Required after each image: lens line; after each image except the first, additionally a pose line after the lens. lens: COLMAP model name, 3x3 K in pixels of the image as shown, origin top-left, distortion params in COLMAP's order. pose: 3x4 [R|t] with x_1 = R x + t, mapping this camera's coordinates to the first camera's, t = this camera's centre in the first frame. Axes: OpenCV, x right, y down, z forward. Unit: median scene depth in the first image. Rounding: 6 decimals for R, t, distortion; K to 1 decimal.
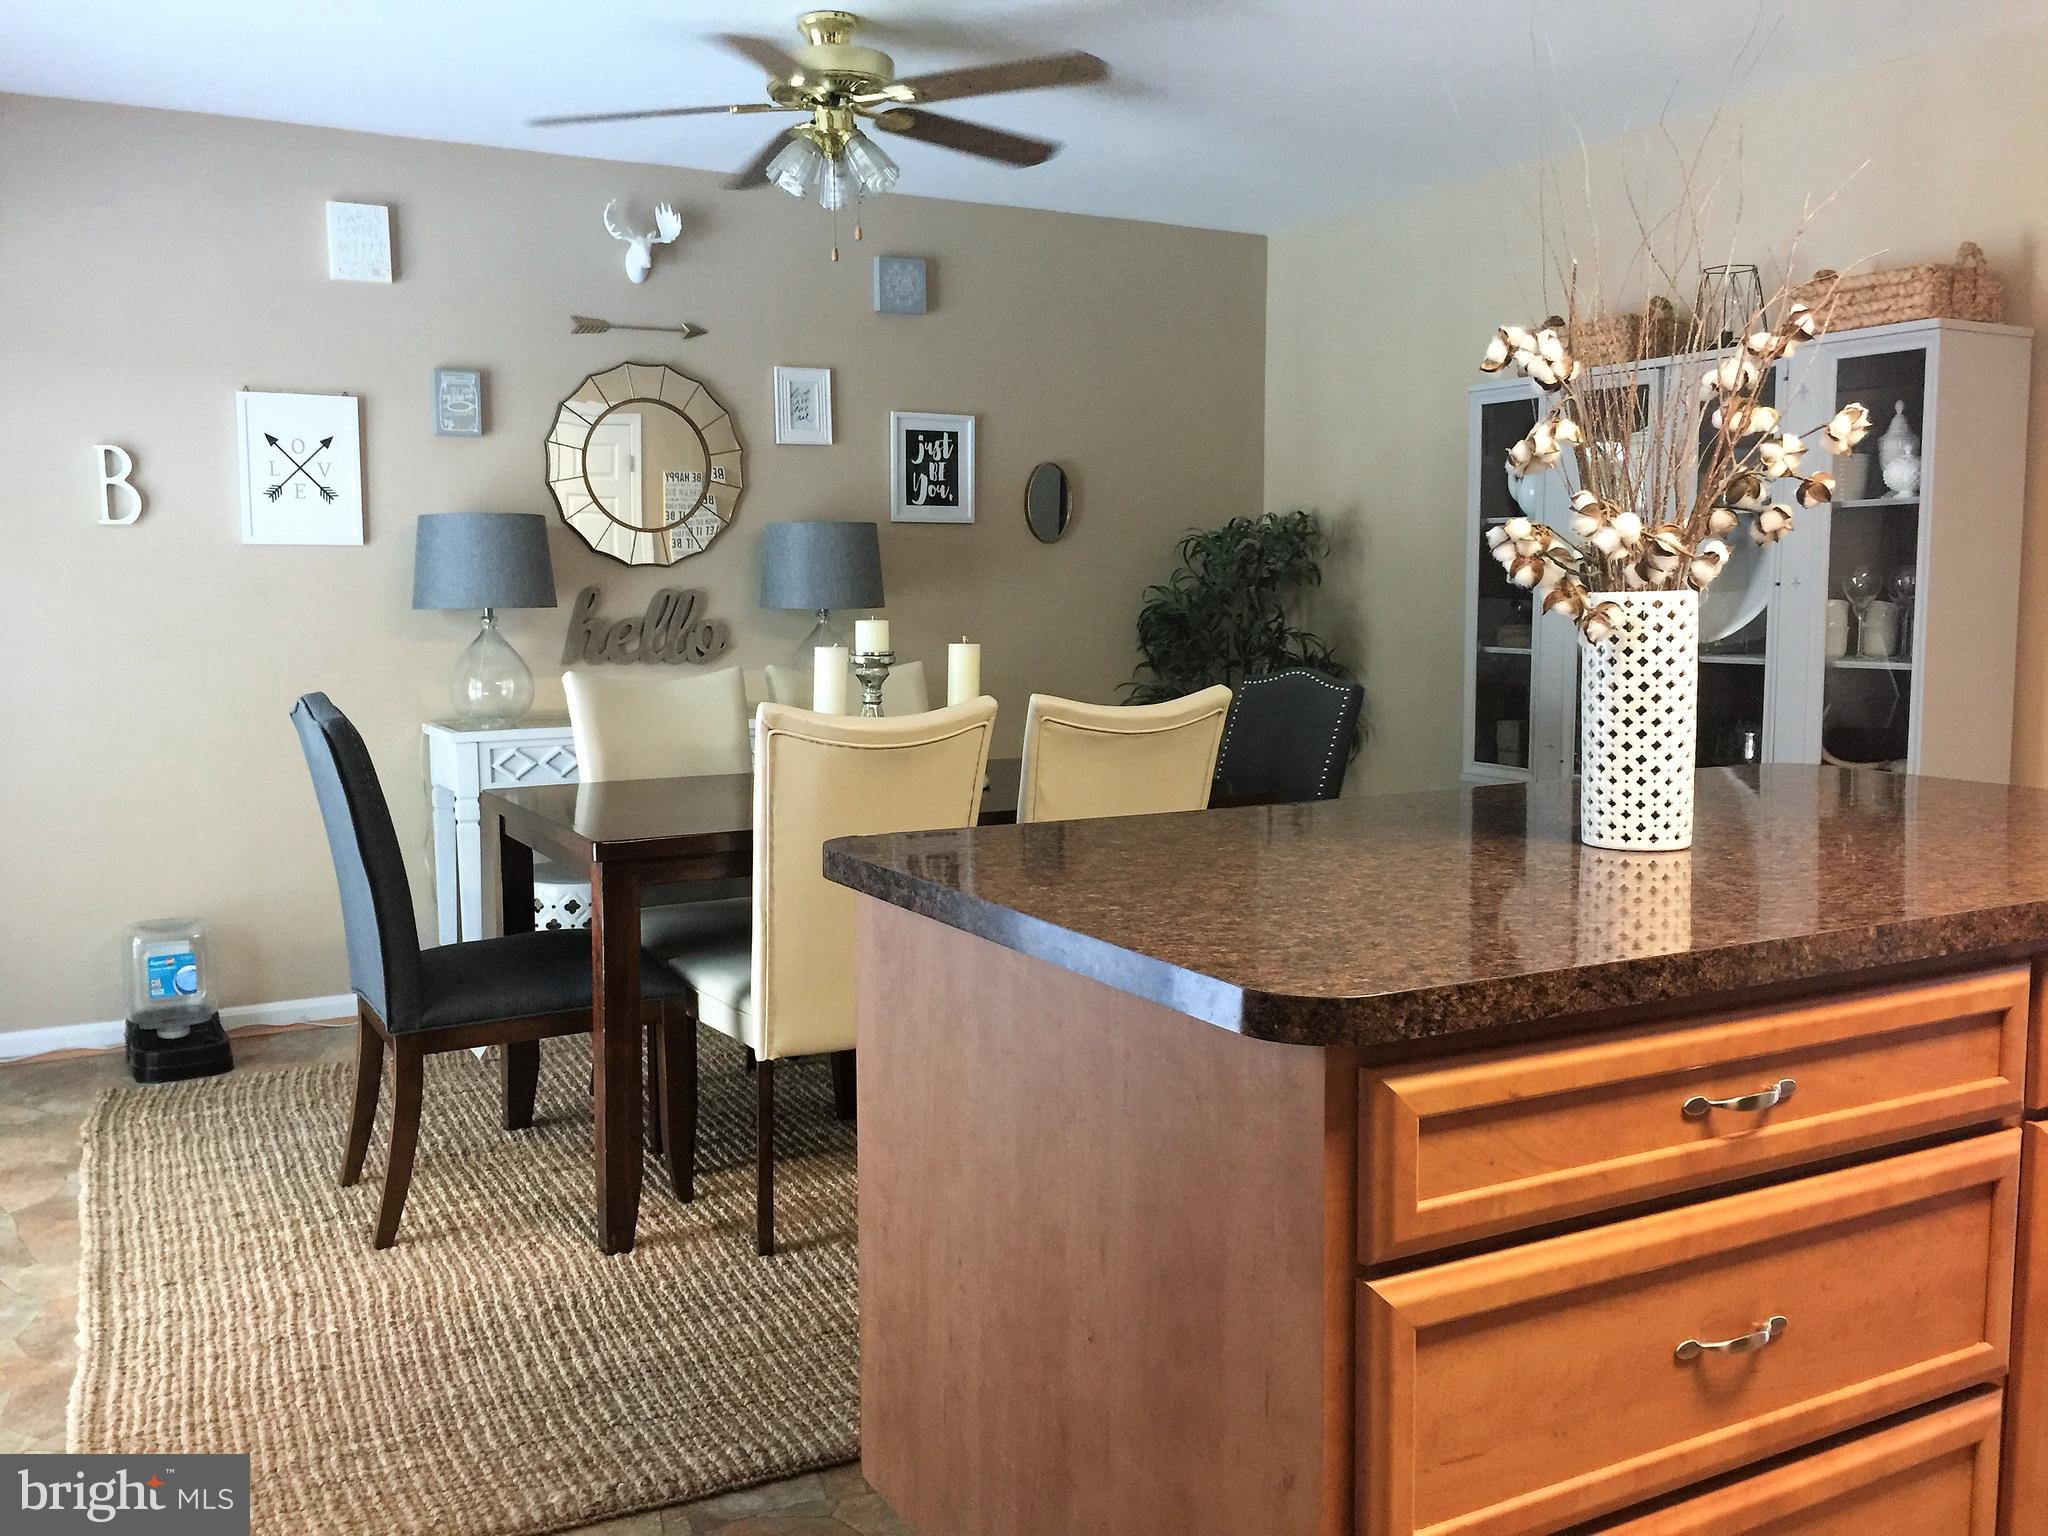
lens RADIAL K [[1771.6, 0, 1037.0], [0, 1771.6, 767.6], [0, 0, 1]] dist [0.079328, -0.098357]
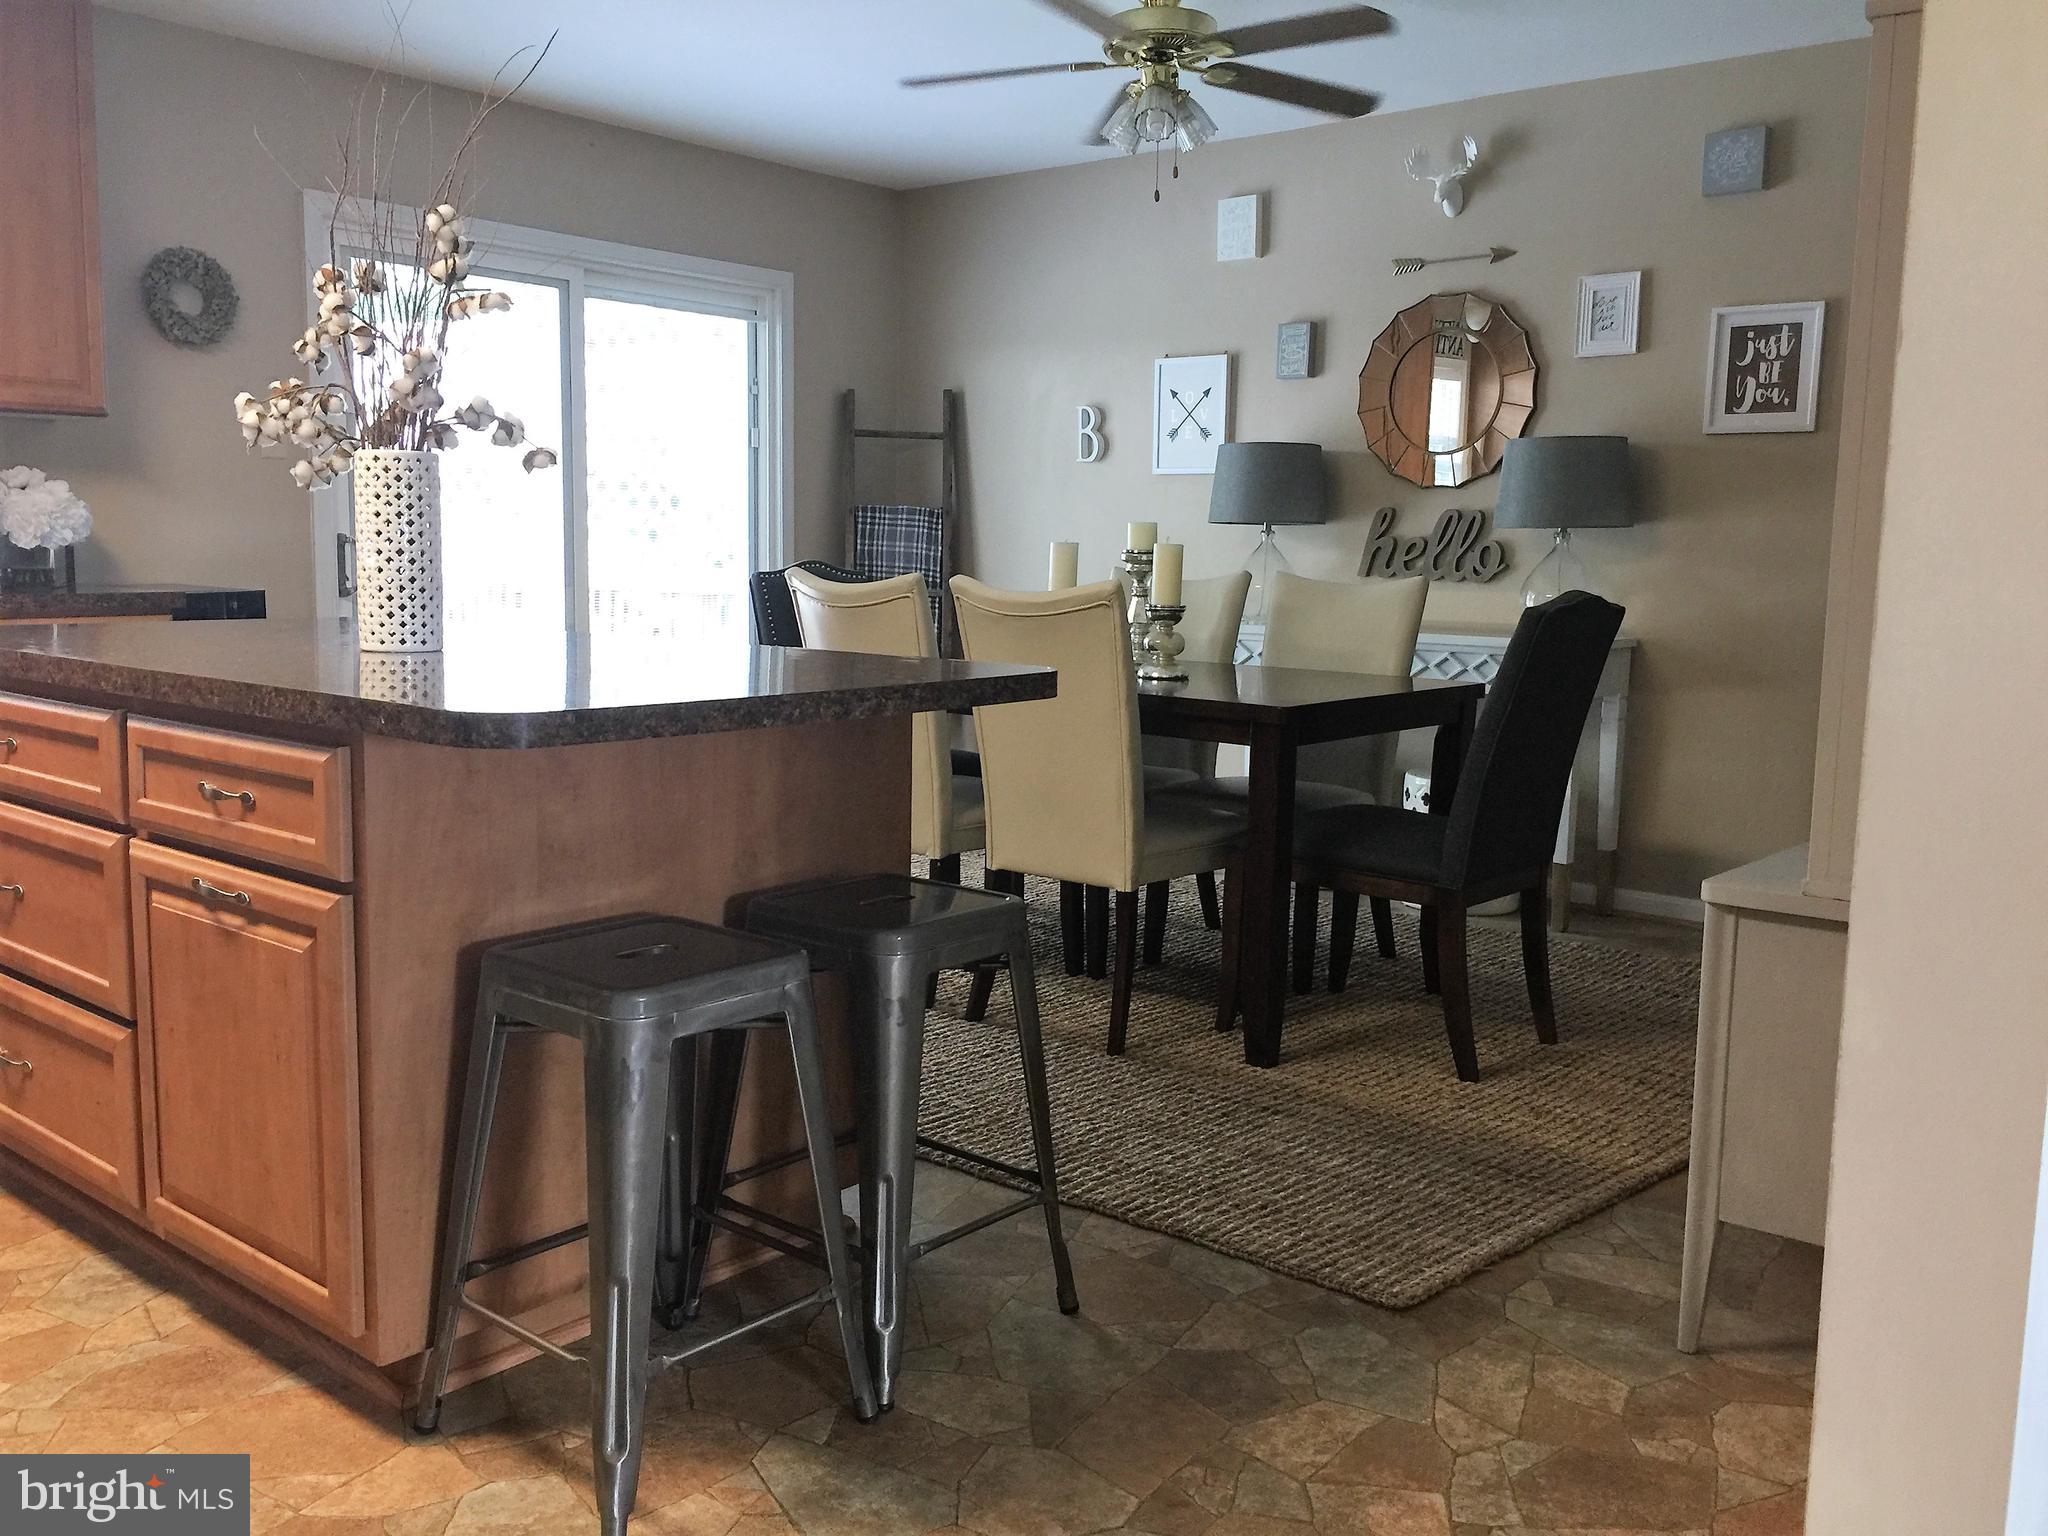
lens RADIAL K [[1771.6, 0, 1028.4], [0, 1771.6, 762.3], [0, 0, 1]] dist [0.079328, -0.098357]
pose [[0.349066, 0.124602, -0.928777, 0.664475], [-0.120283, 0.988880, 0.087459, -0.014933], [0.929346, 0.081187, 0.360172, 0.389296]]
